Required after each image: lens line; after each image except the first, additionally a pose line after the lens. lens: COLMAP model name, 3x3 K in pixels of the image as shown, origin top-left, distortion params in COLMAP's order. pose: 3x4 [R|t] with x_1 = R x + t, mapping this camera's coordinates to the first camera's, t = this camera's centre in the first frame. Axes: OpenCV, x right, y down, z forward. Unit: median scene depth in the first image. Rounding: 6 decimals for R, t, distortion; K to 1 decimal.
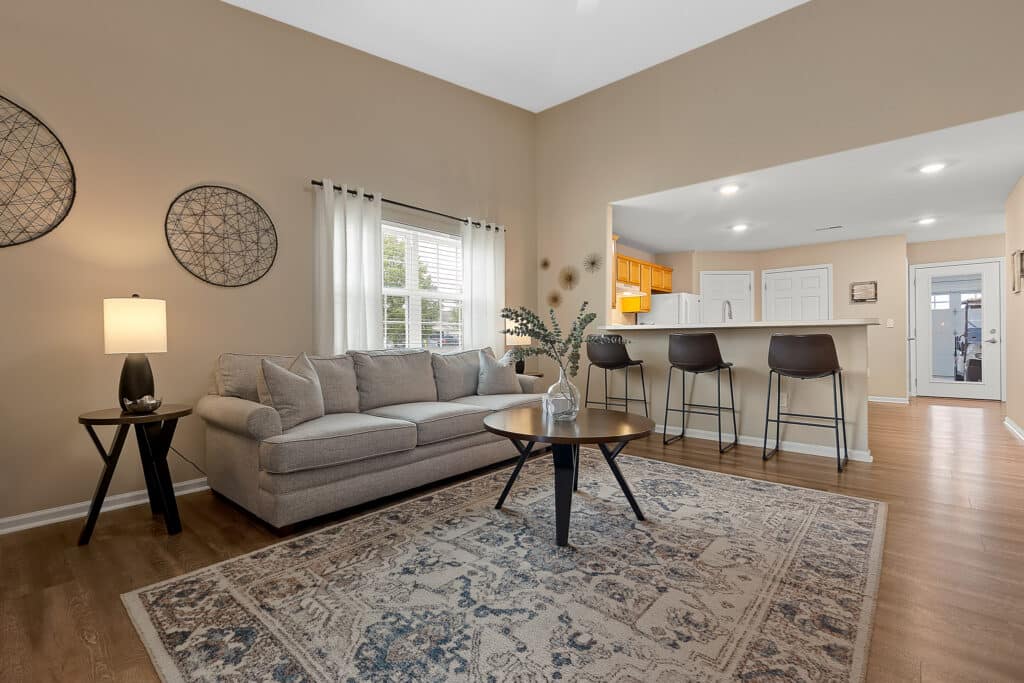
lens RADIAL K [[472.2, 0, 505.3], [0, 472.2, 347.9], [0, 0, 1]] dist [0.008292, -0.003066]
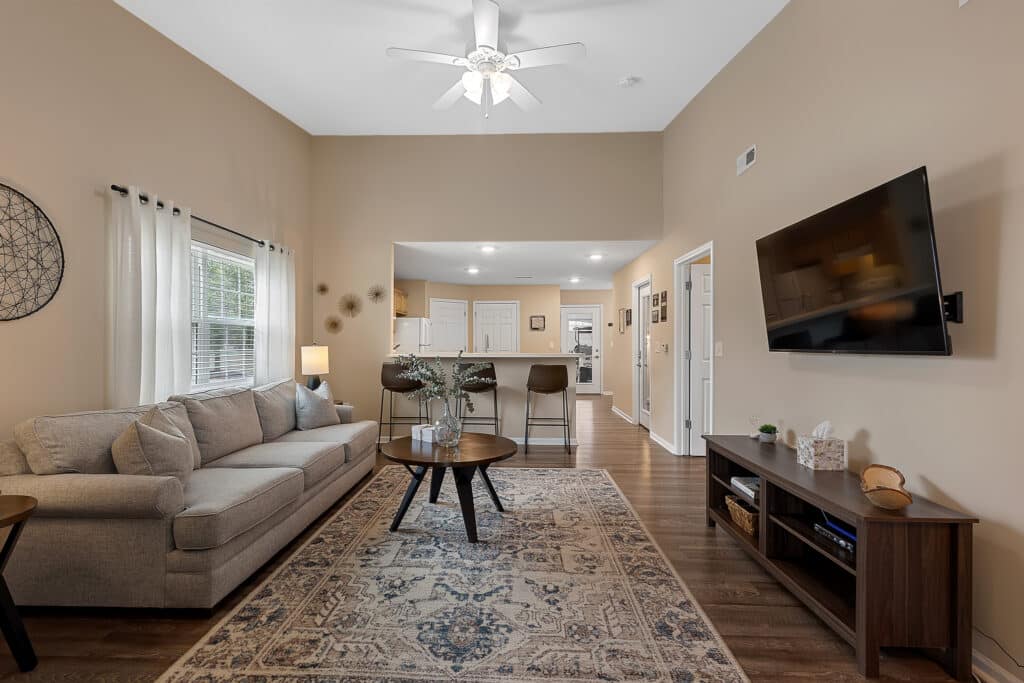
lens RADIAL K [[472.2, 0, 520.5], [0, 472.2, 352.5], [0, 0, 1]] dist [0.008292, -0.003066]
pose [[0.755801, -0.004683, 0.654784, -0.532915], [0.002960, 0.999989, 0.003735, -0.095020], [-0.654794, -0.000885, 0.755806, -0.064260]]
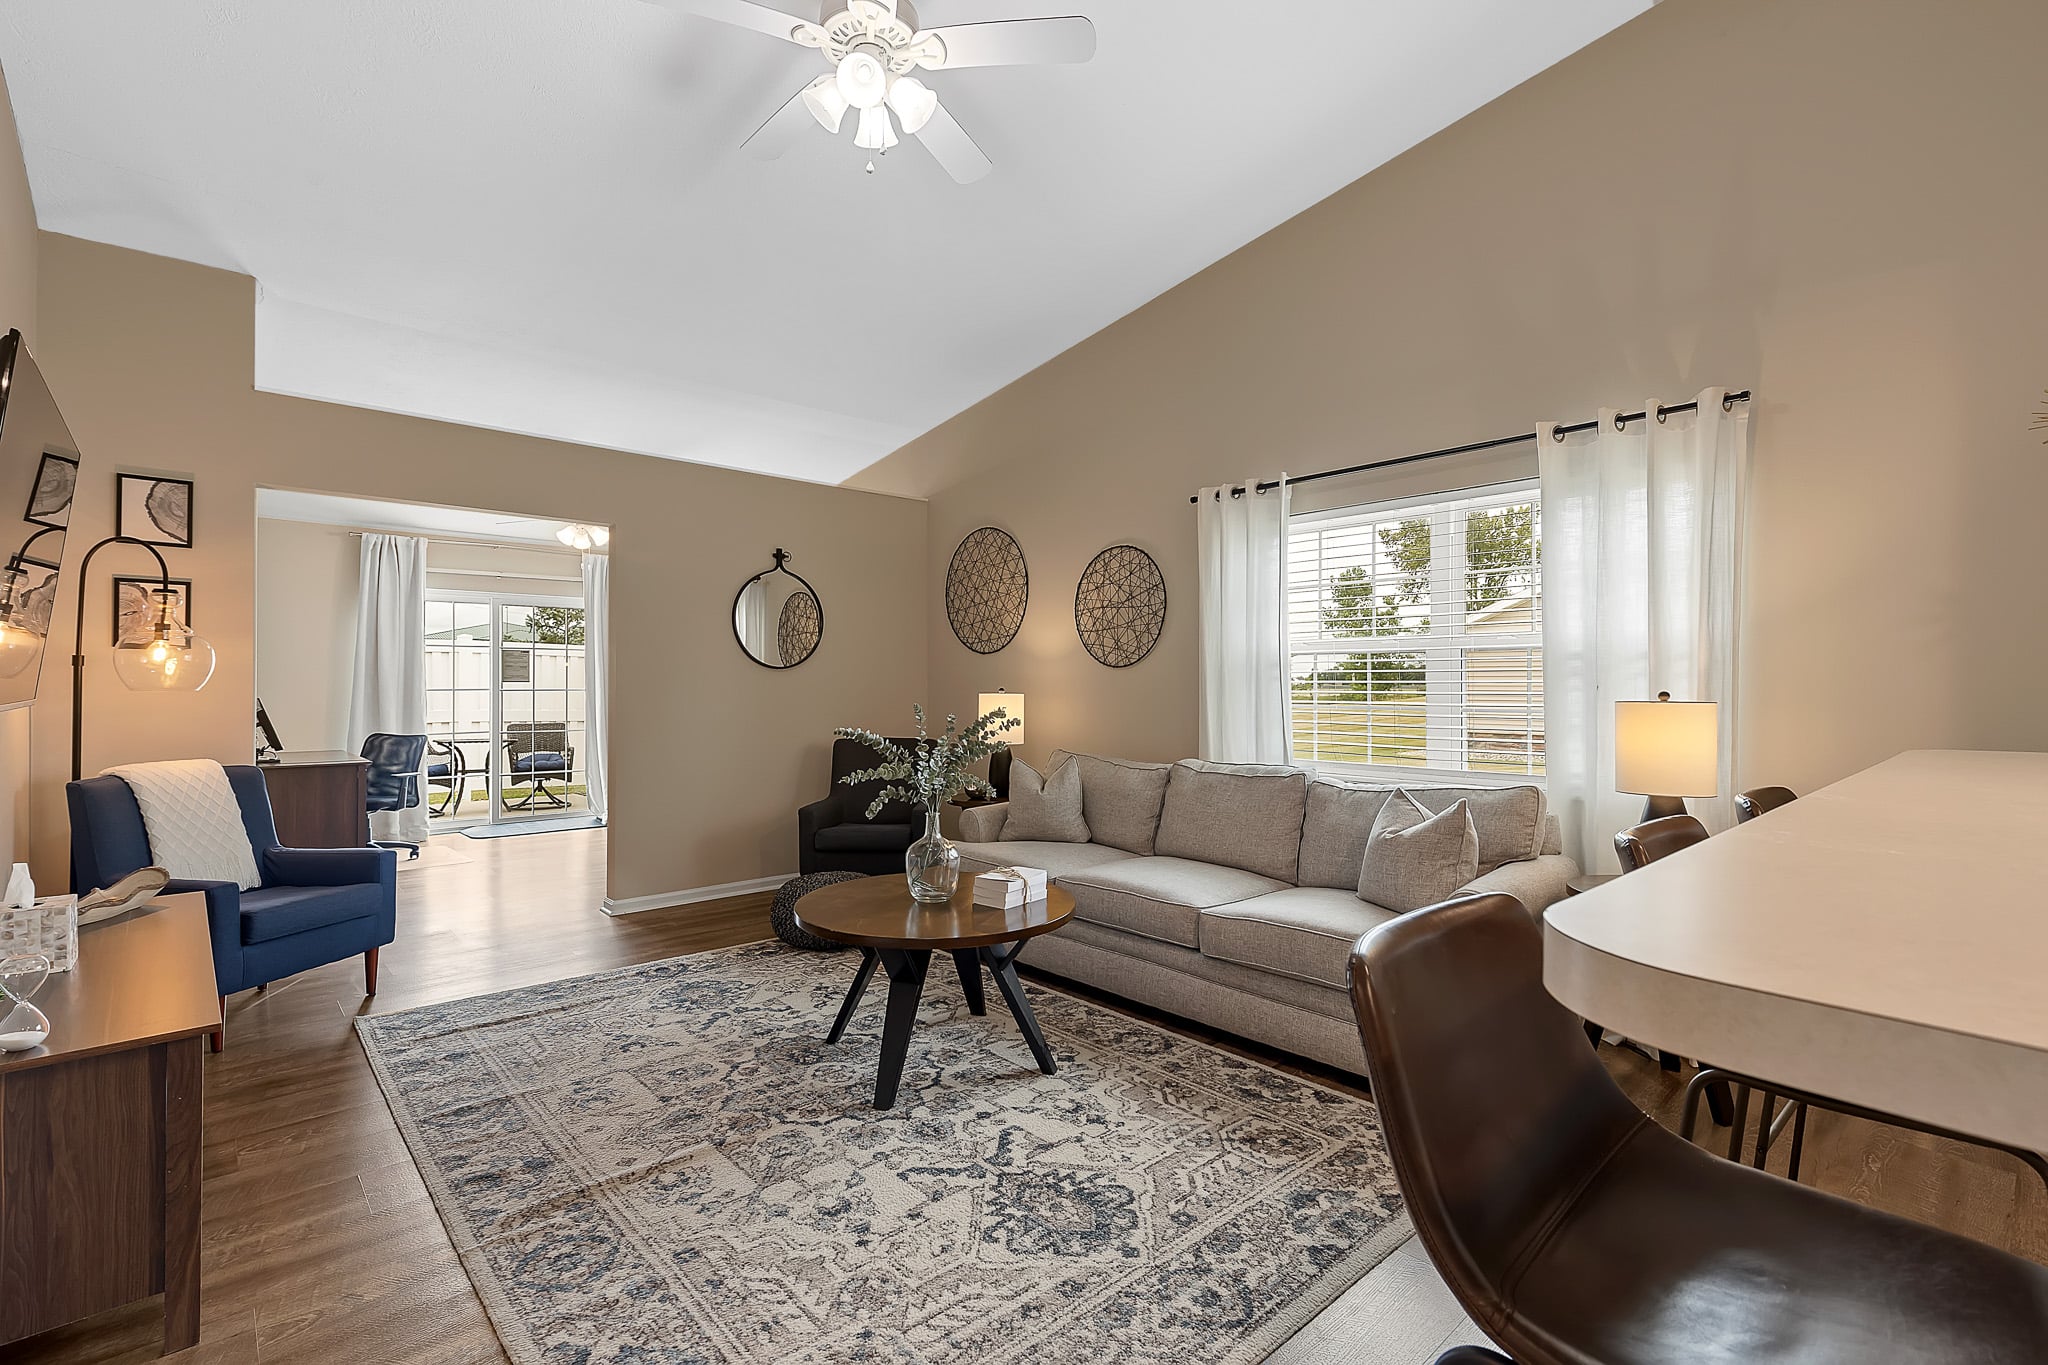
lens RADIAL K [[944.5, 0, 1006.3], [0, 944.5, 695.3], [0, 0, 1]] dist [0.008292, -0.003066]
pose [[-0.144492, 0.020893, -0.989285, 1.218672], [-0.017096, 0.999575, 0.023608, -0.135784], [0.989358, 0.020324, -0.144073, 1.212975]]
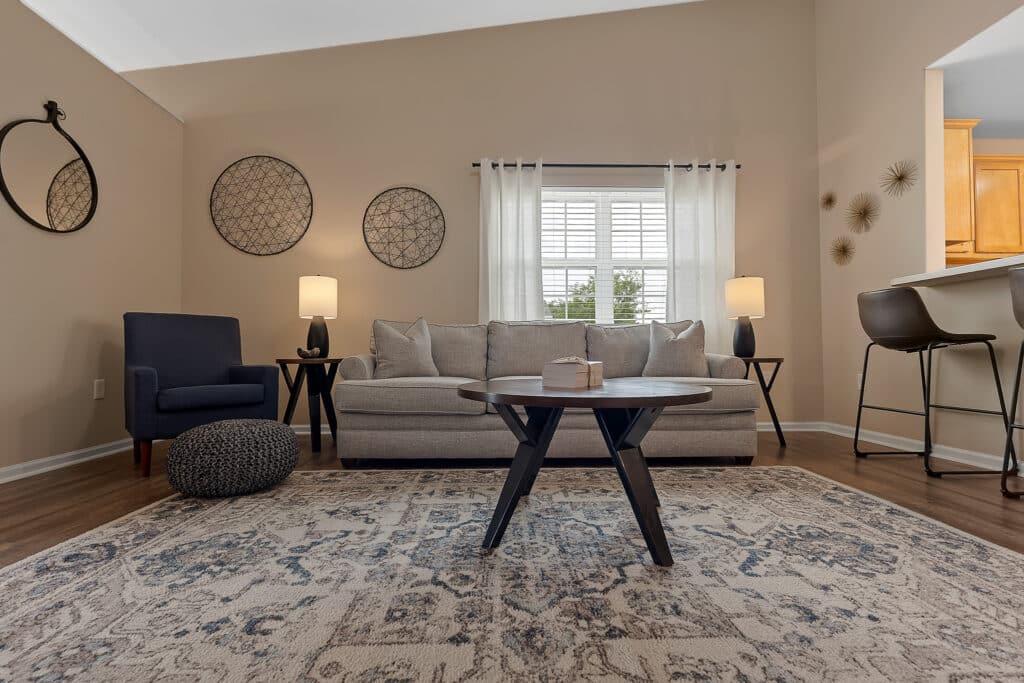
lens RADIAL K [[472.2, 0, 504.6], [0, 472.2, 351.7], [0, 0, 1]] dist [0.008292, -0.003066]
pose [[0.676268, 0.003492, -0.736648, 0.554665], [-0.017728, 0.999776, -0.011535, 0.106944], [0.736443, 0.020860, 0.676178, 0.435981]]
